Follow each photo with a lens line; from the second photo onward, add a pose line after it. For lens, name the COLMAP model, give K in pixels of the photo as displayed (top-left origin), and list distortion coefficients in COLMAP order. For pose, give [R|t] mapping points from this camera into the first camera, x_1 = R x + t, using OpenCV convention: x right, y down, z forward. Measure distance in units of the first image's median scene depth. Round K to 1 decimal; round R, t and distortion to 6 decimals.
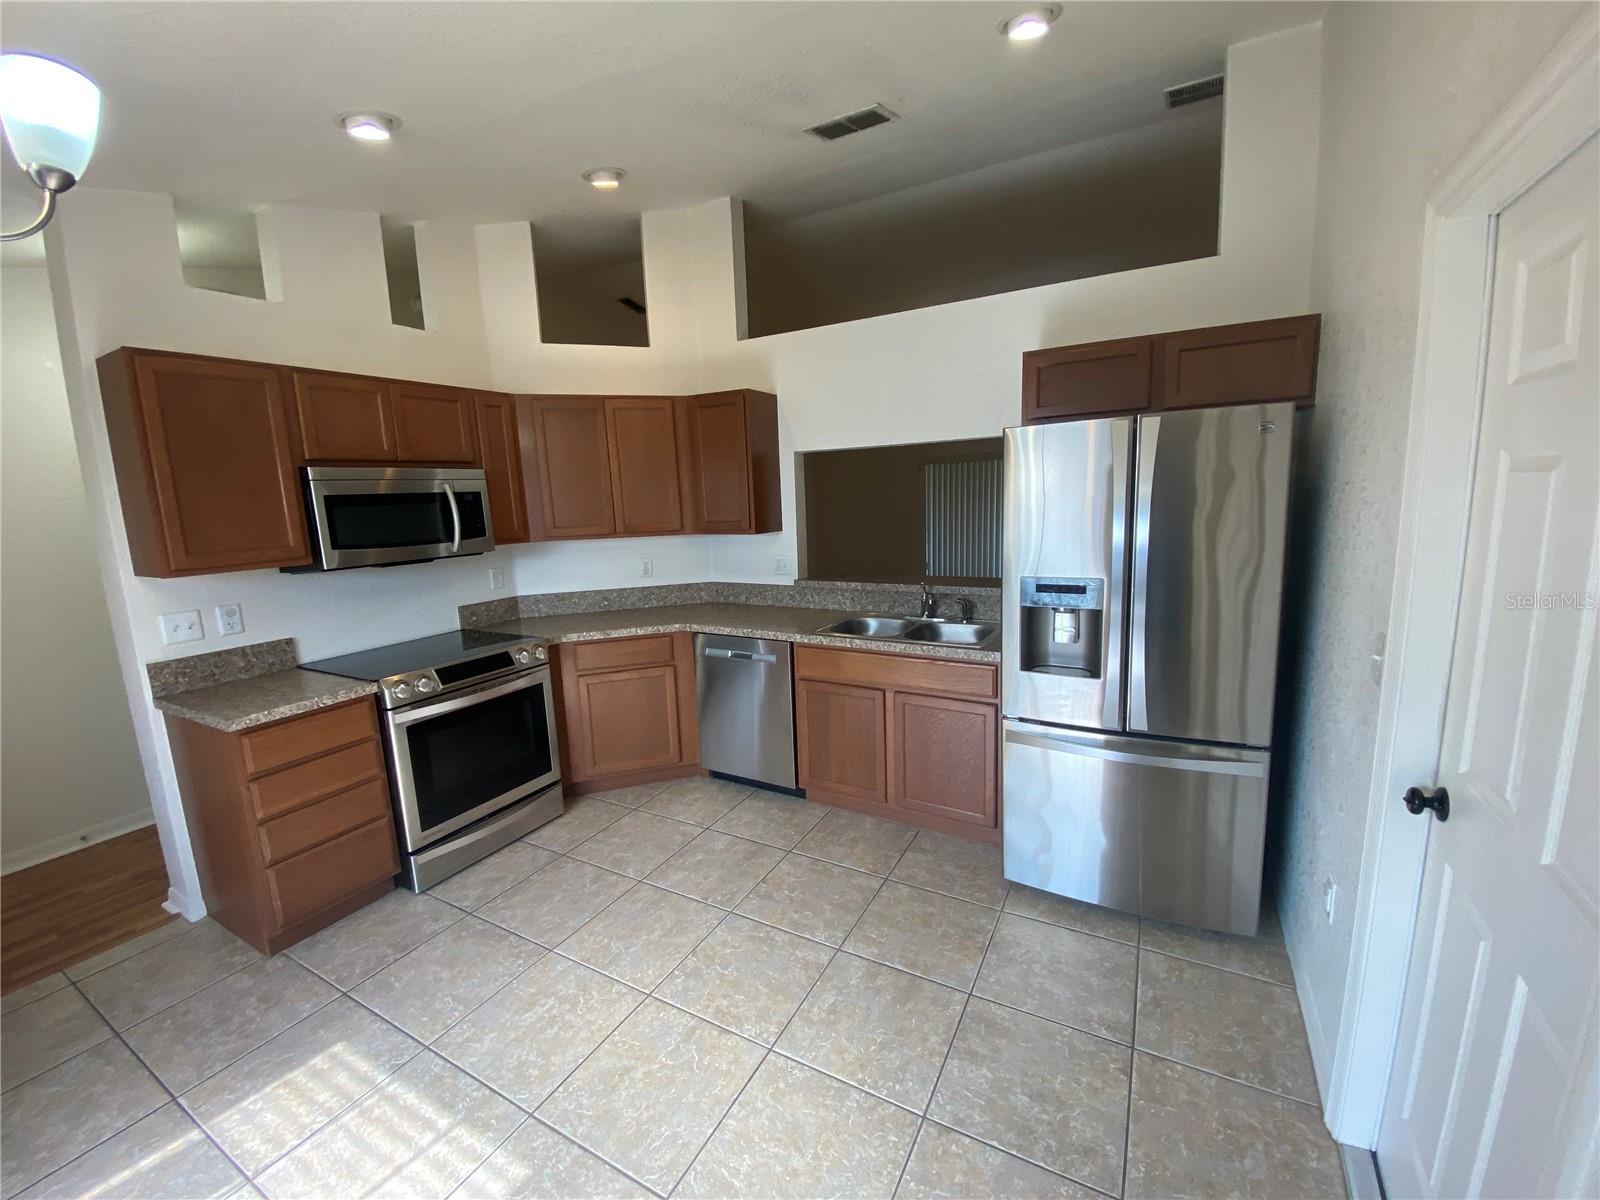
lens RADIAL K [[647.1, 0, 795.7], [0, 647.1, 595.0], [0, 0, 1]] dist [0.021664, -0.018853]
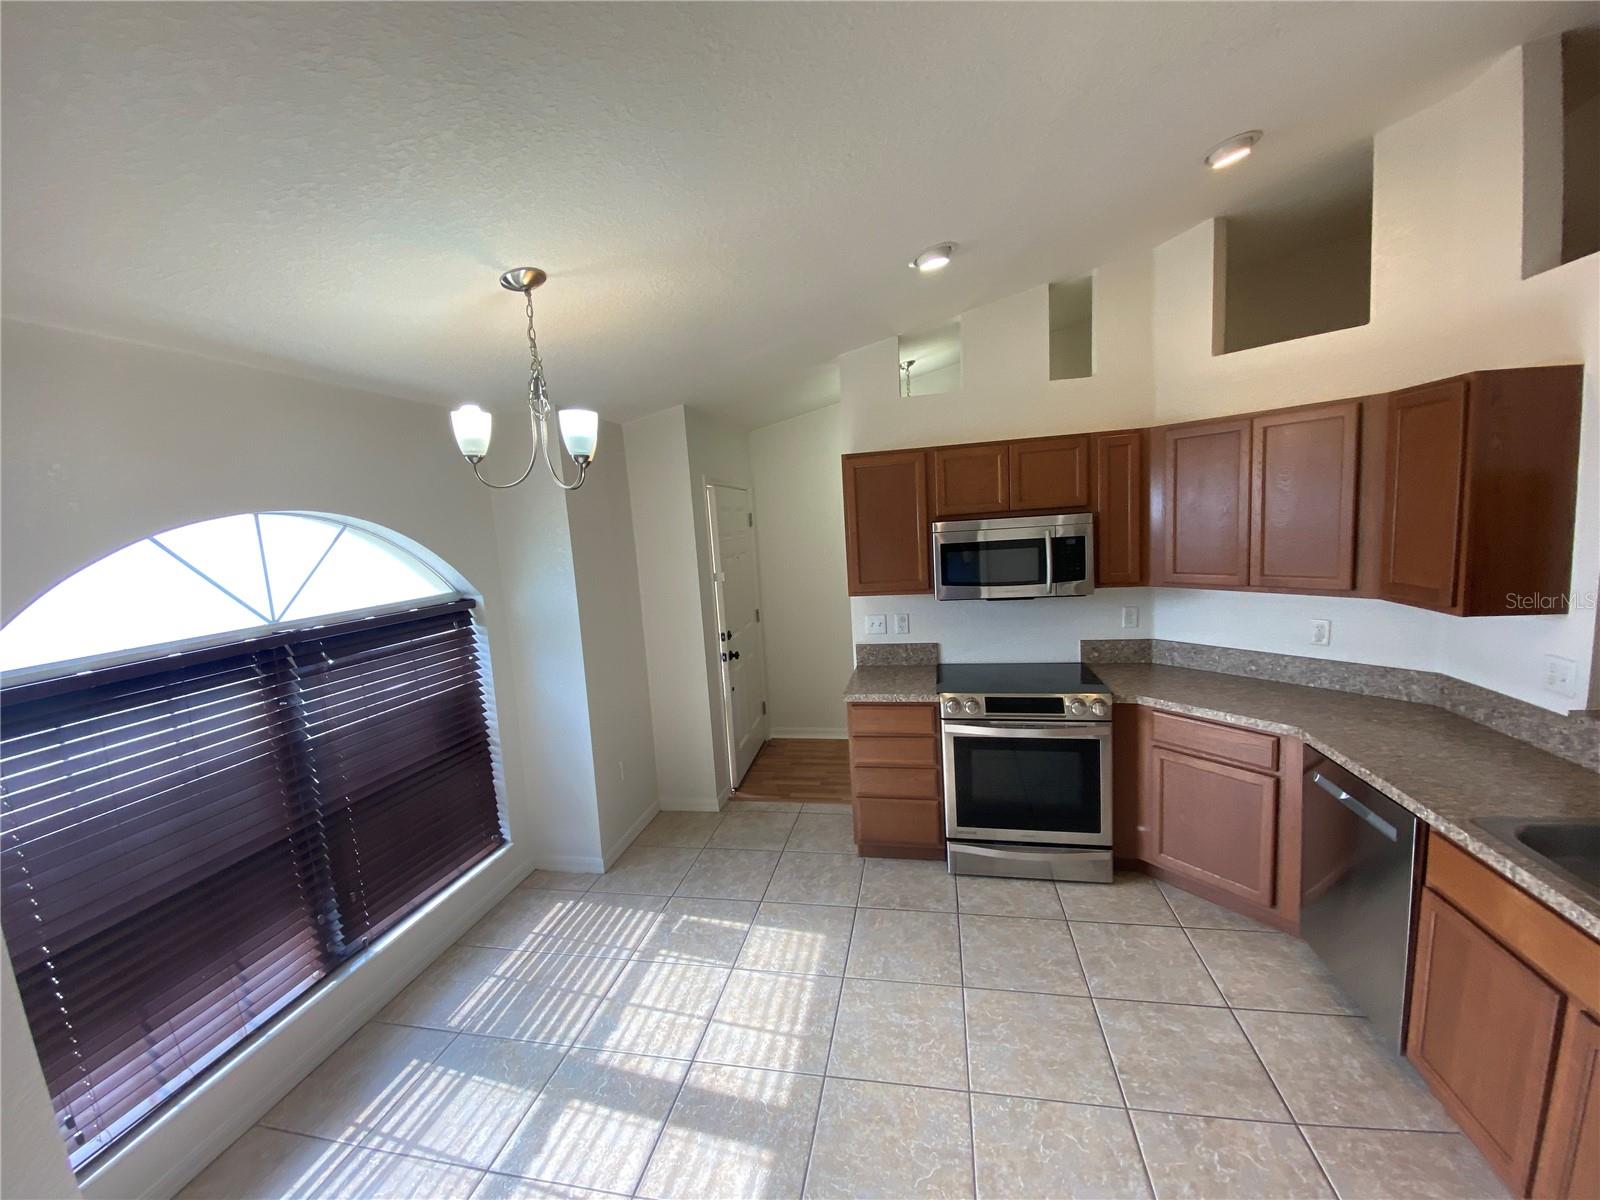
lens RADIAL K [[647.1, 0, 795.7], [0, 647.1, 595.0], [0, 0, 1]] dist [0.021664, -0.018853]
pose [[0.309091, 0.133967, -0.941550, 0.341939], [-0.100234, 0.989104, 0.107828, -0.132900], [0.945736, 0.061047, 0.319151, 0.267221]]
